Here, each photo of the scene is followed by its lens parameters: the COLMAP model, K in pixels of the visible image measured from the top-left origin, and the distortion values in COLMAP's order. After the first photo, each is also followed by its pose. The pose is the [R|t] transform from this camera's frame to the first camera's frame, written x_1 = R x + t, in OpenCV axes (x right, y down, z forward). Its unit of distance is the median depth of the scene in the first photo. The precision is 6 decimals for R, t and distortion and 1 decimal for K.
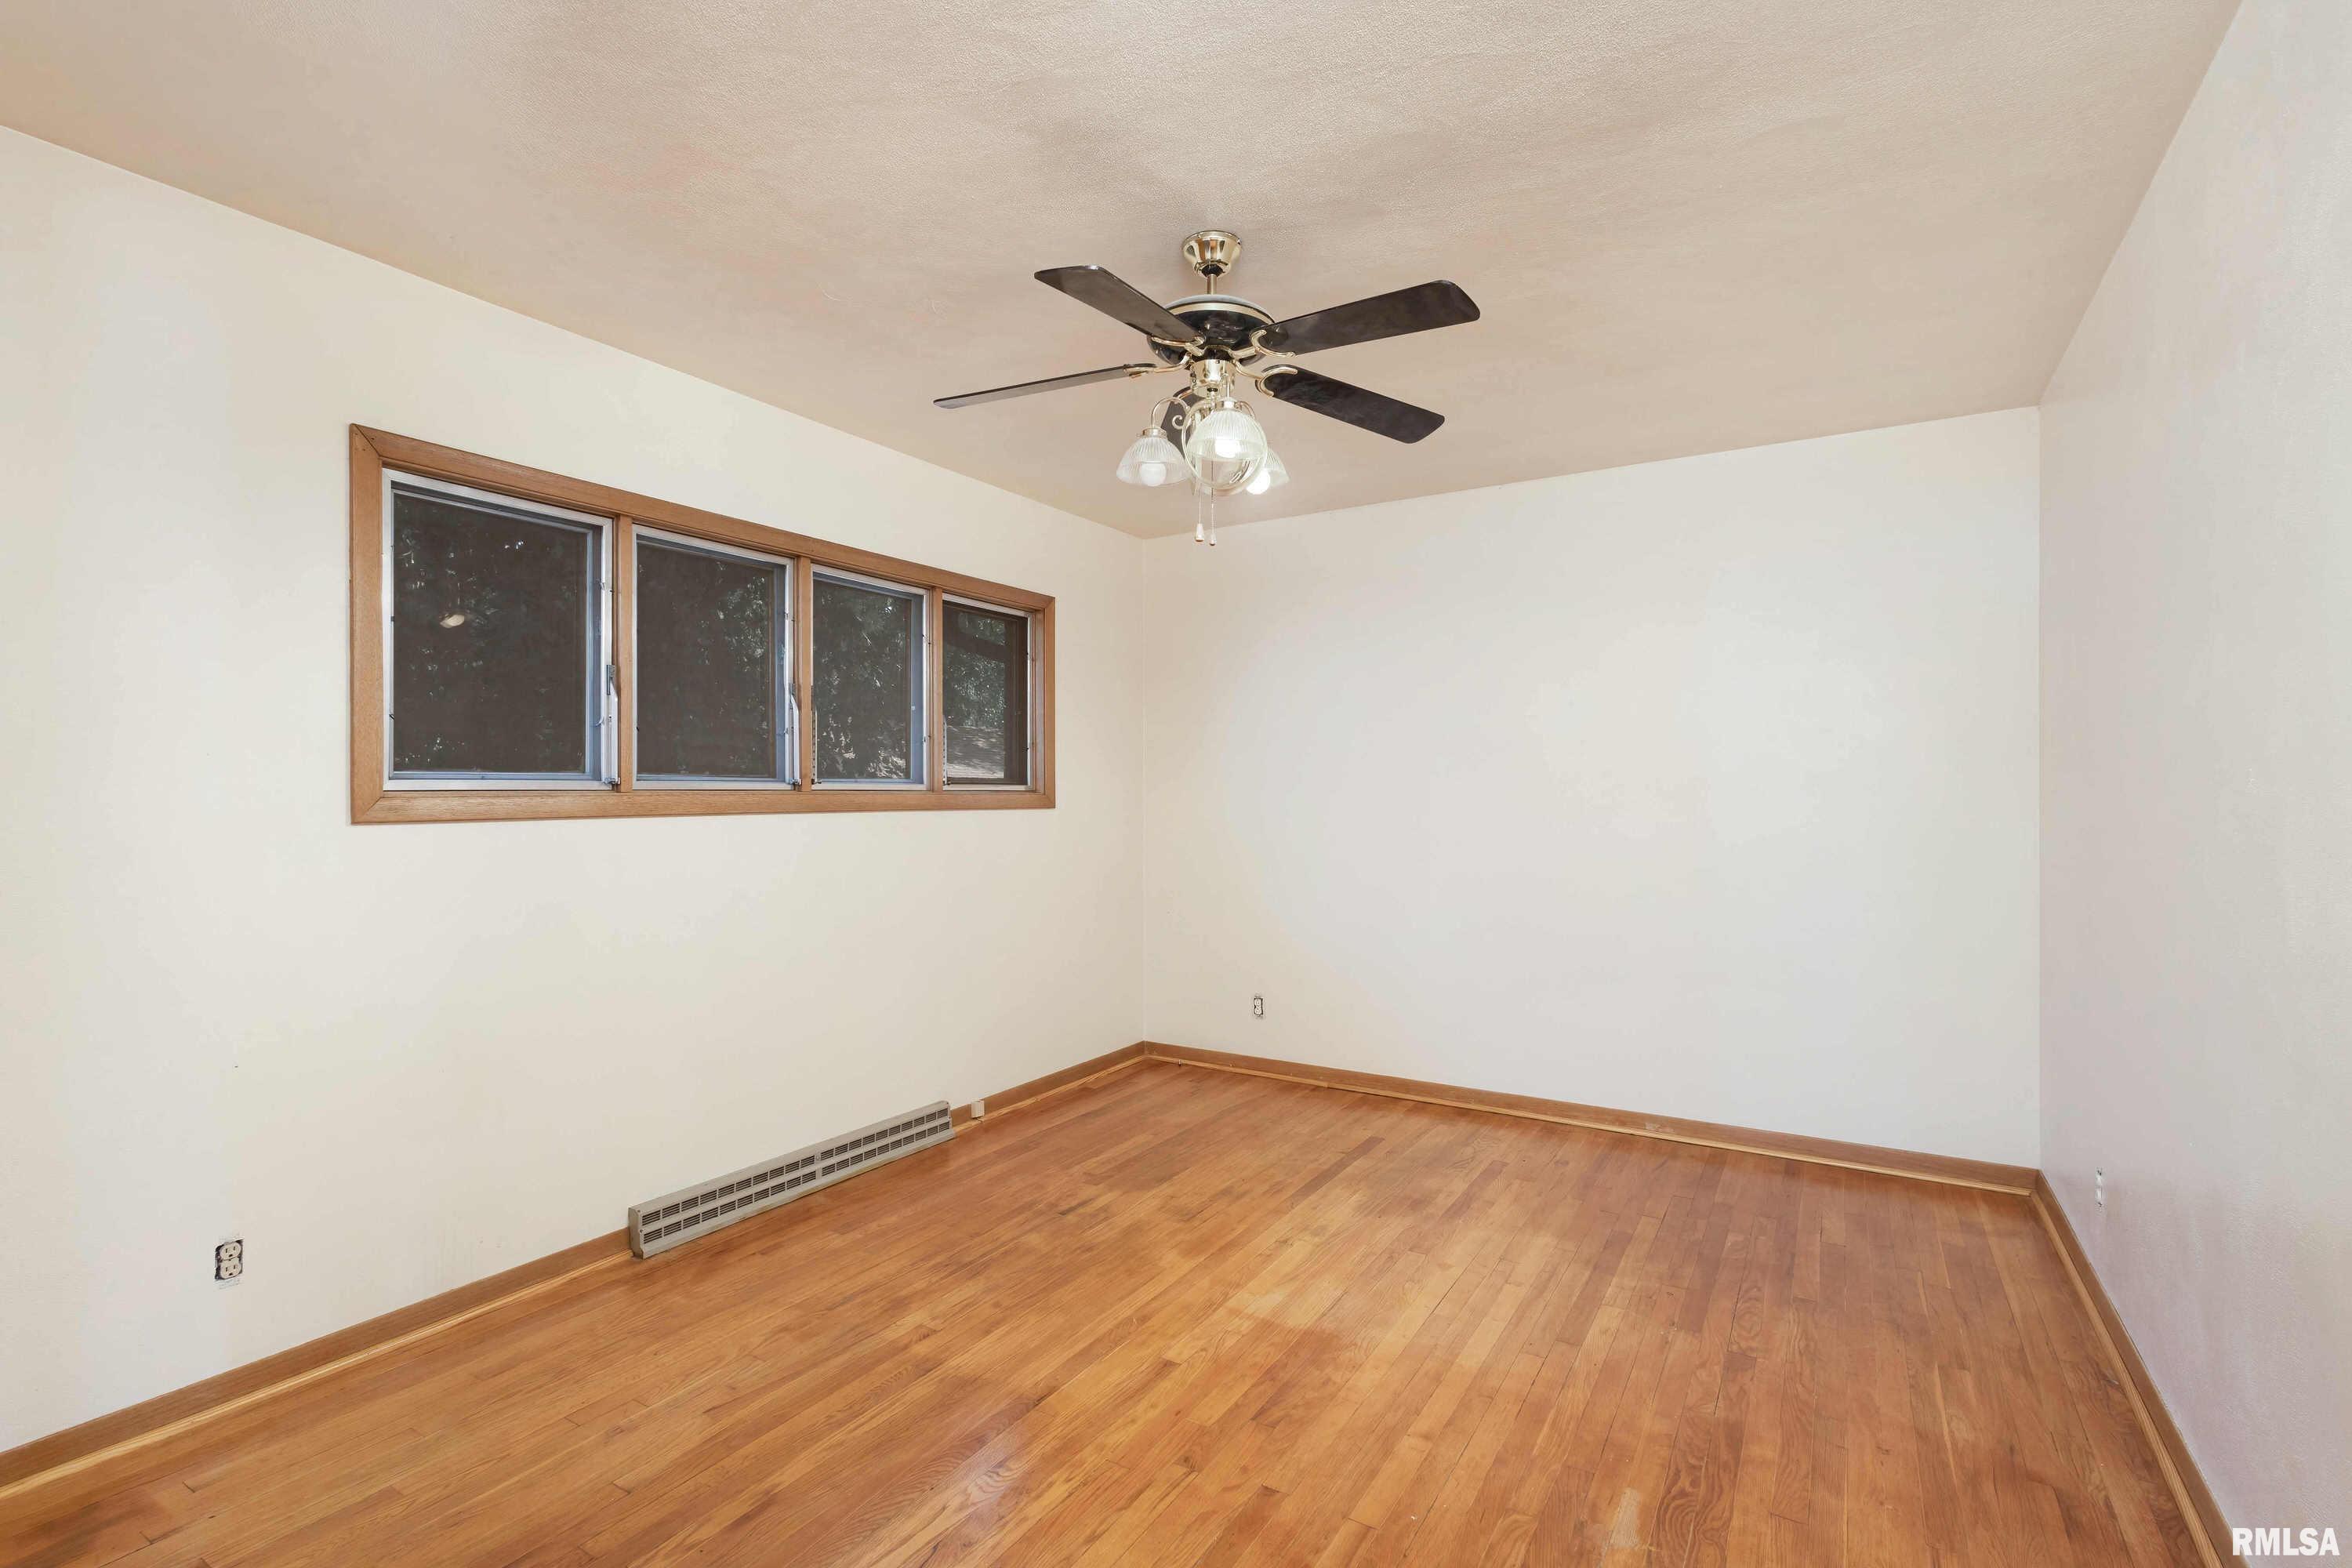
lens RADIAL K [[1065.9, 0, 1175.1], [0, 1065.9, 790.6], [0, 0, 1]] dist [0.005280, 0.000206]
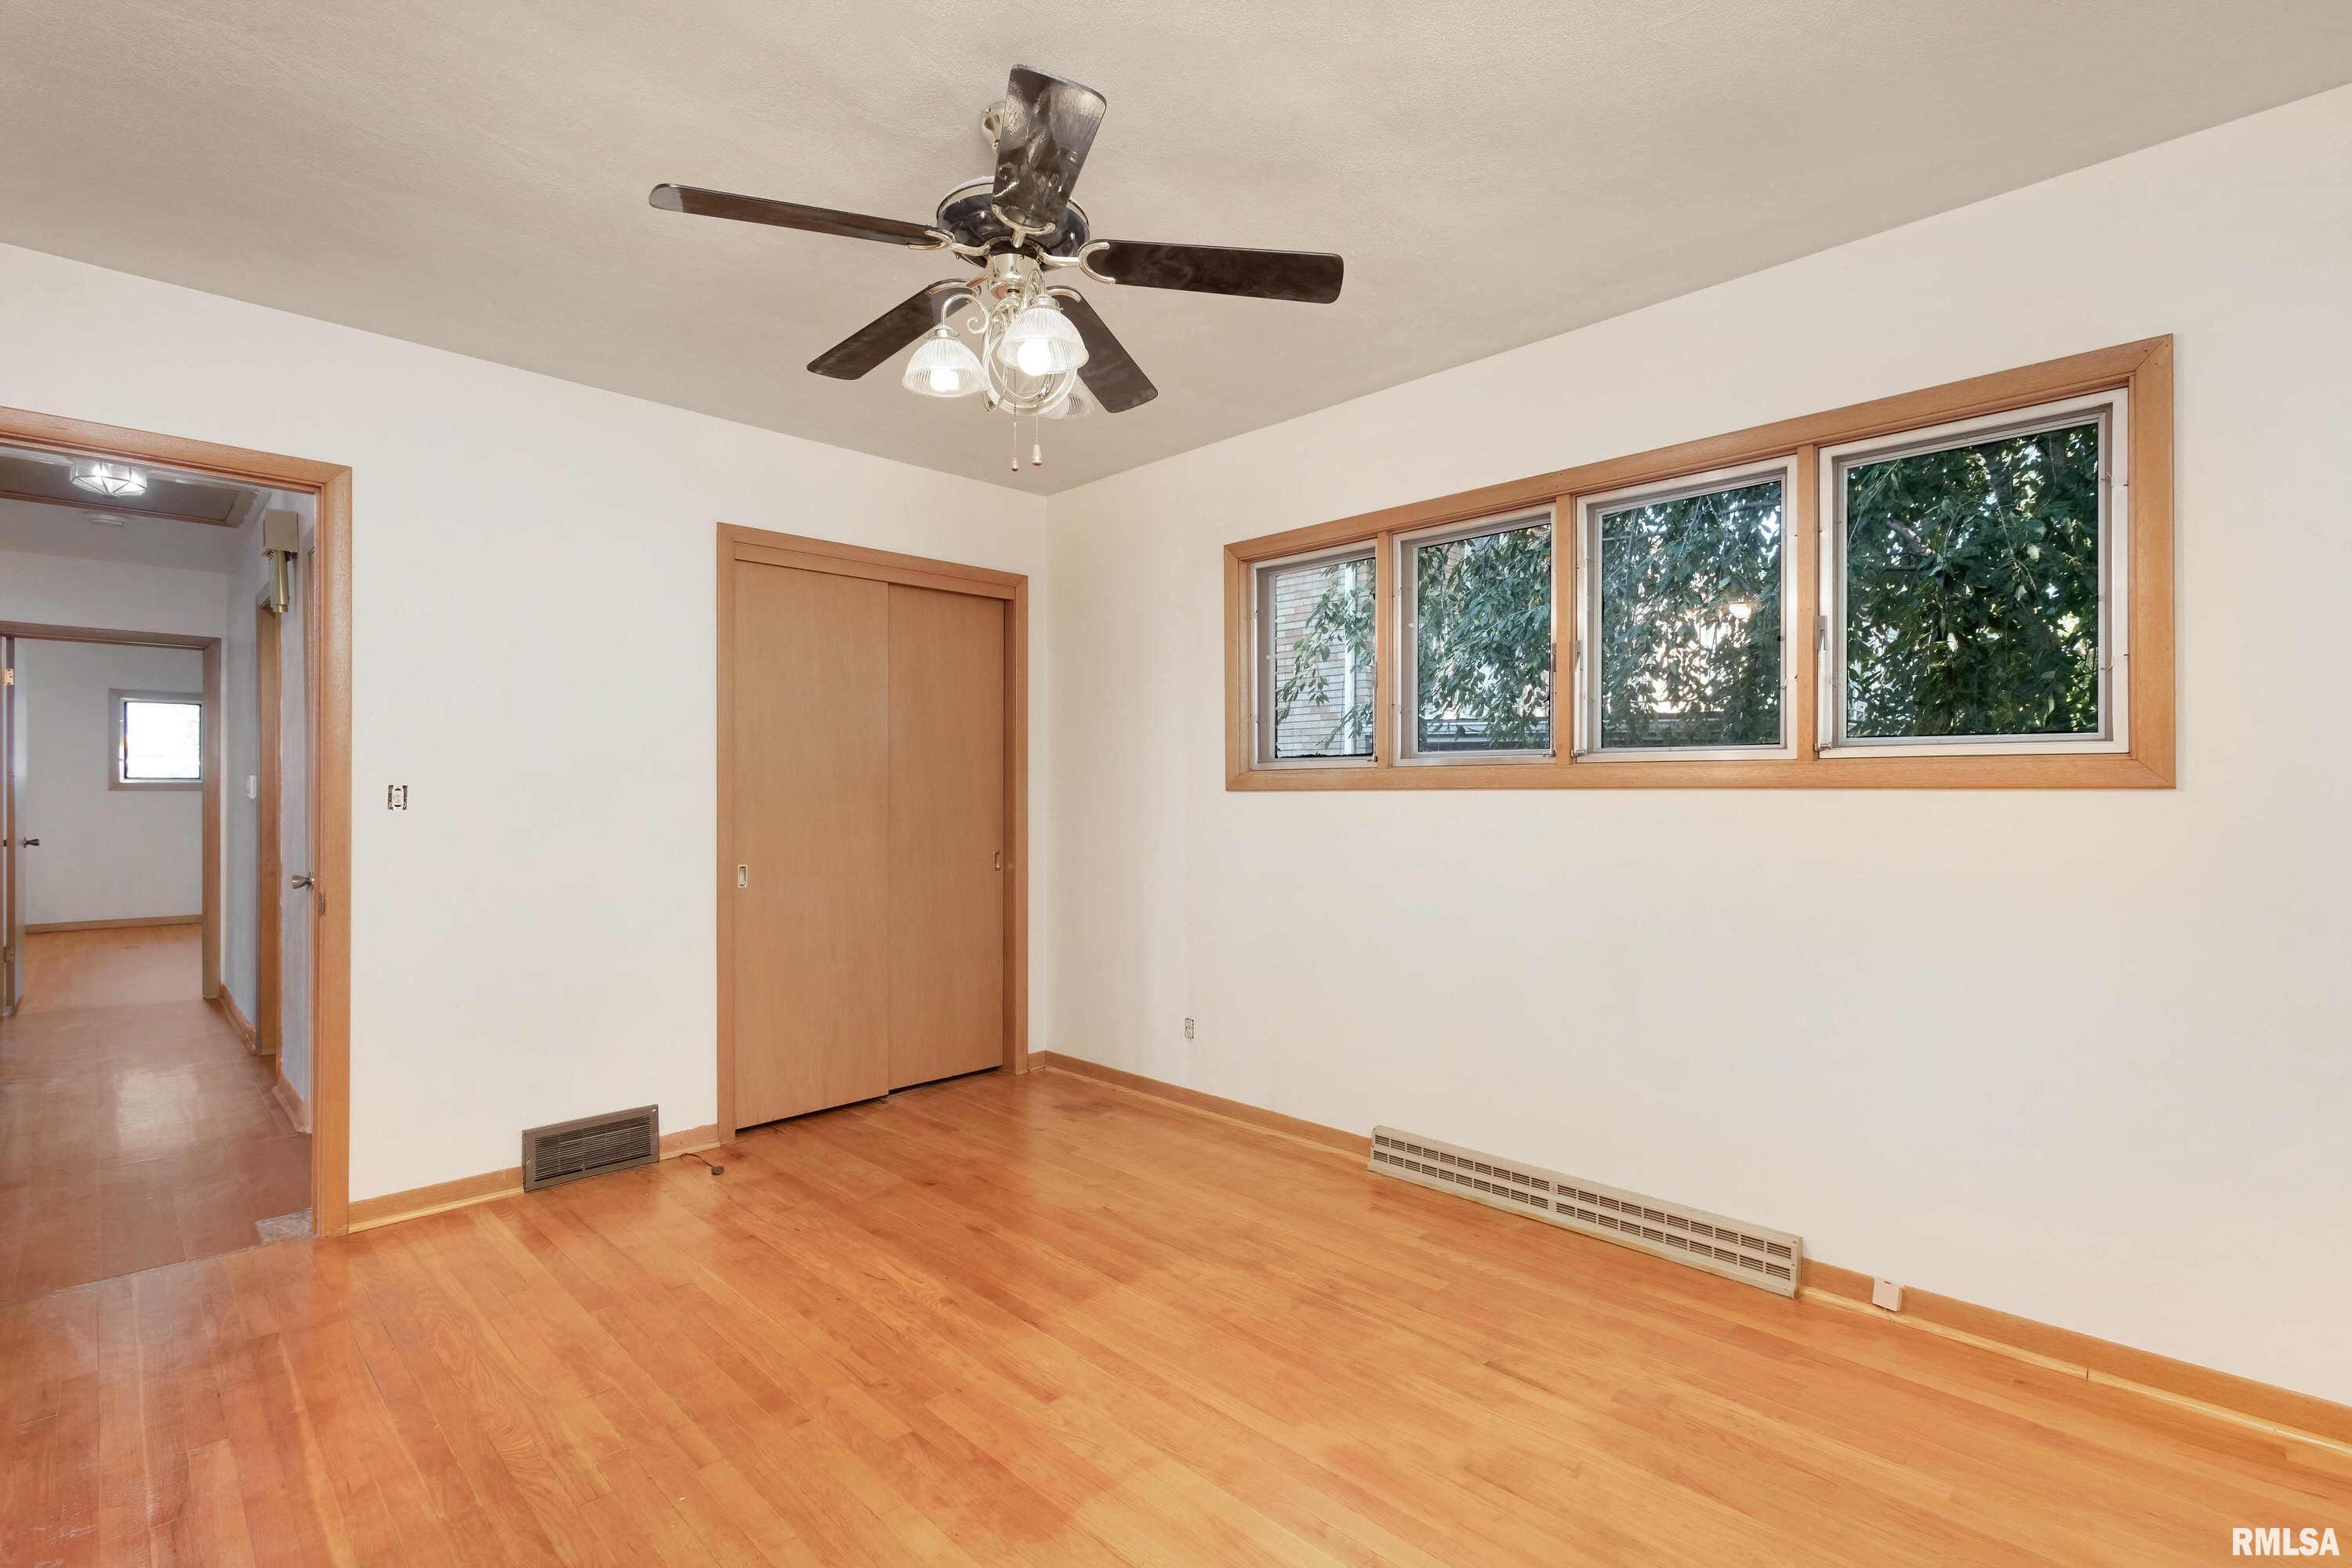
lens RADIAL K [[1065.9, 0, 1175.1], [0, 1065.9, 790.6], [0, 0, 1]] dist [0.005280, 0.000206]
pose [[-0.222943, 0.001055, -0.974831, 0.647928], [0.002219, 0.999997, 0.000575, 0.023127], [0.974829, -0.002035, -0.222945, 1.002224]]
